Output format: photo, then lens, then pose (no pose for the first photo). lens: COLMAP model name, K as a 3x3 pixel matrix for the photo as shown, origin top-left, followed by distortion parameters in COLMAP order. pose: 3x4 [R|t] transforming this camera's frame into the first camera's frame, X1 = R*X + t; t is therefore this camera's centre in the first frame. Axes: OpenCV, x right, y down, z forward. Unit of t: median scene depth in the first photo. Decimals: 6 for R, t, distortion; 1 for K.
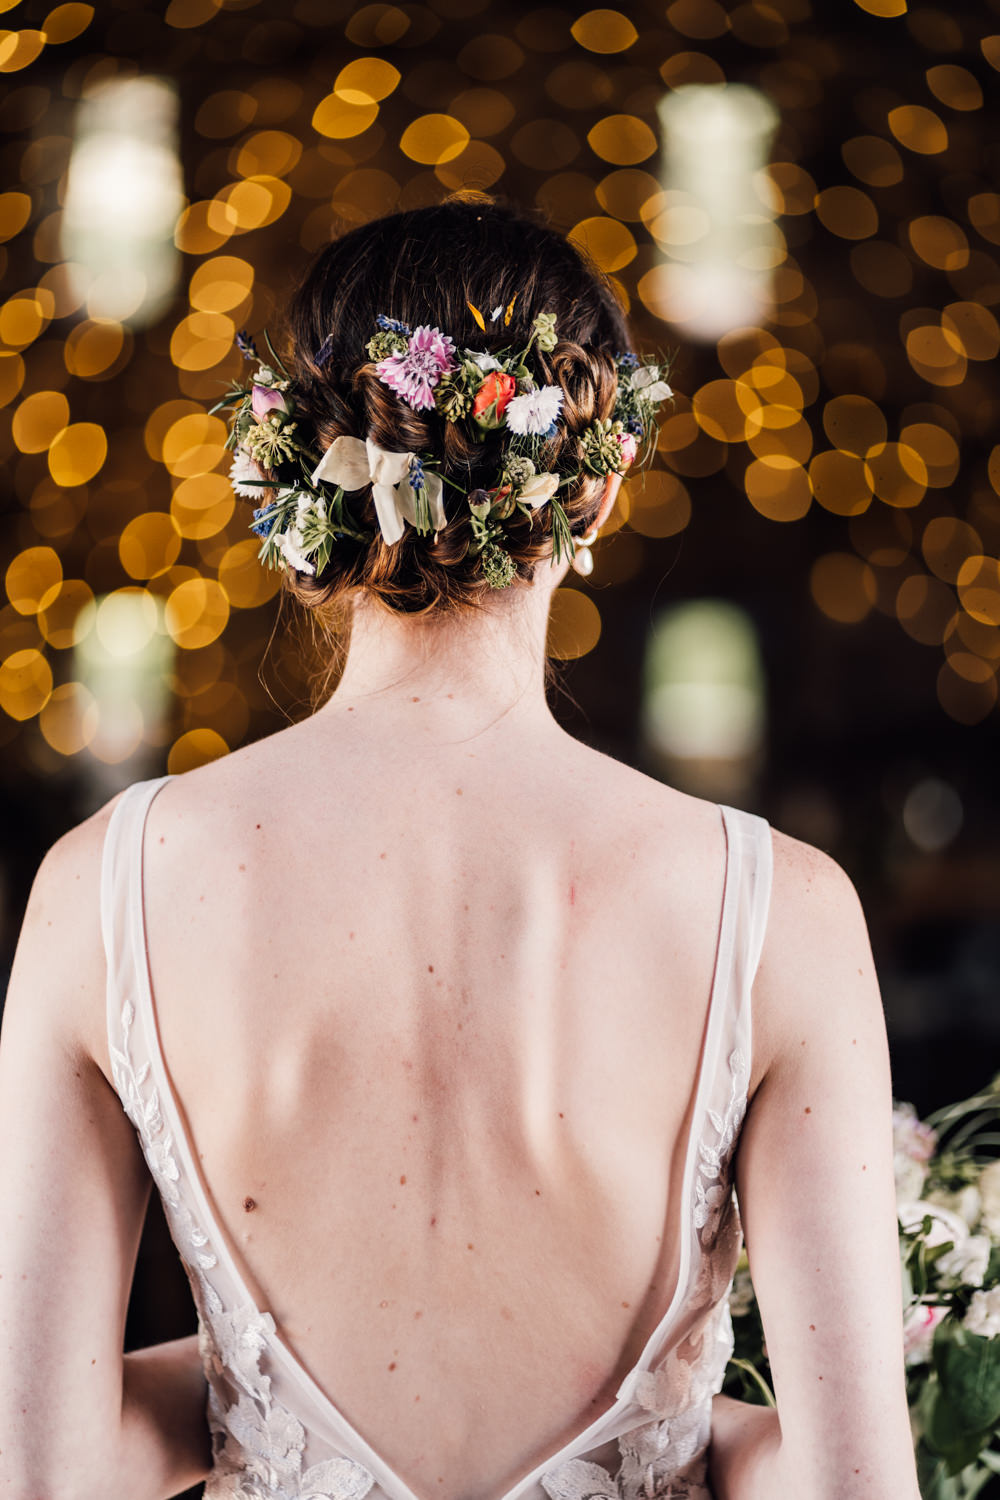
lens RADIAL K [[3673.3, 0, 500.0], [0, 3673.3, 750.0], [0, 0, 1]] dist [0.386160, -0.277703]
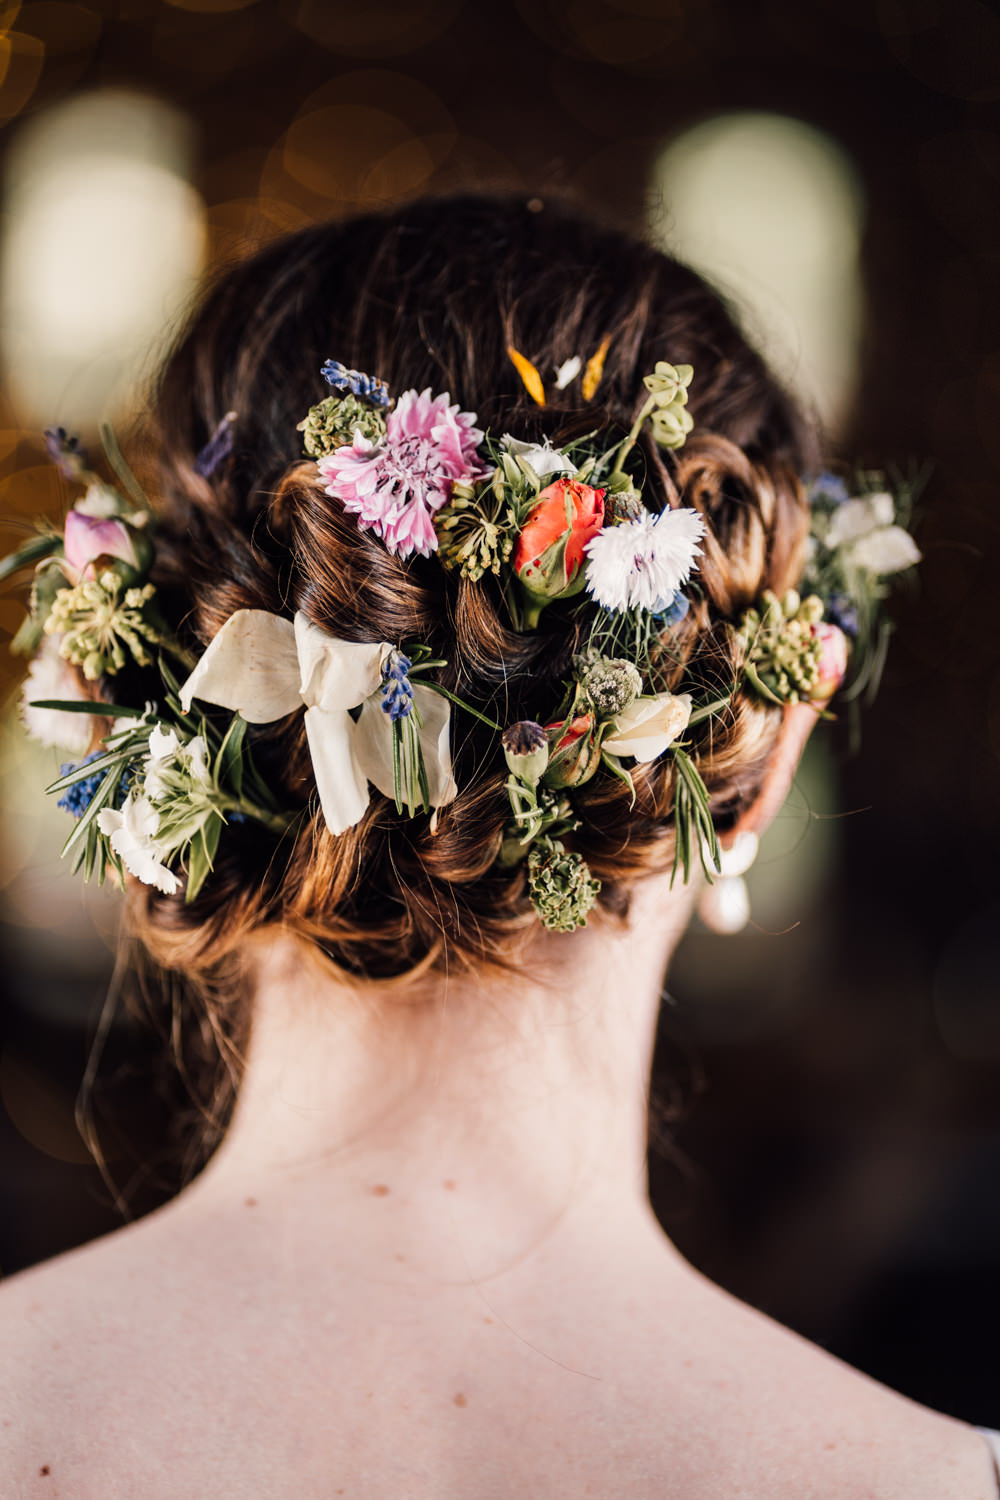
lens RADIAL K [[3673.3, 0, 500.0], [0, 3673.3, 750.0], [0, 0, 1]] dist [0.386160, -0.277703]
pose [[0.999803, 0.018977, -0.005759, -0.006150], [-0.019588, 0.990333, -0.137317, -0.000988], [0.003098, 0.137403, 0.990510, 0.520997]]
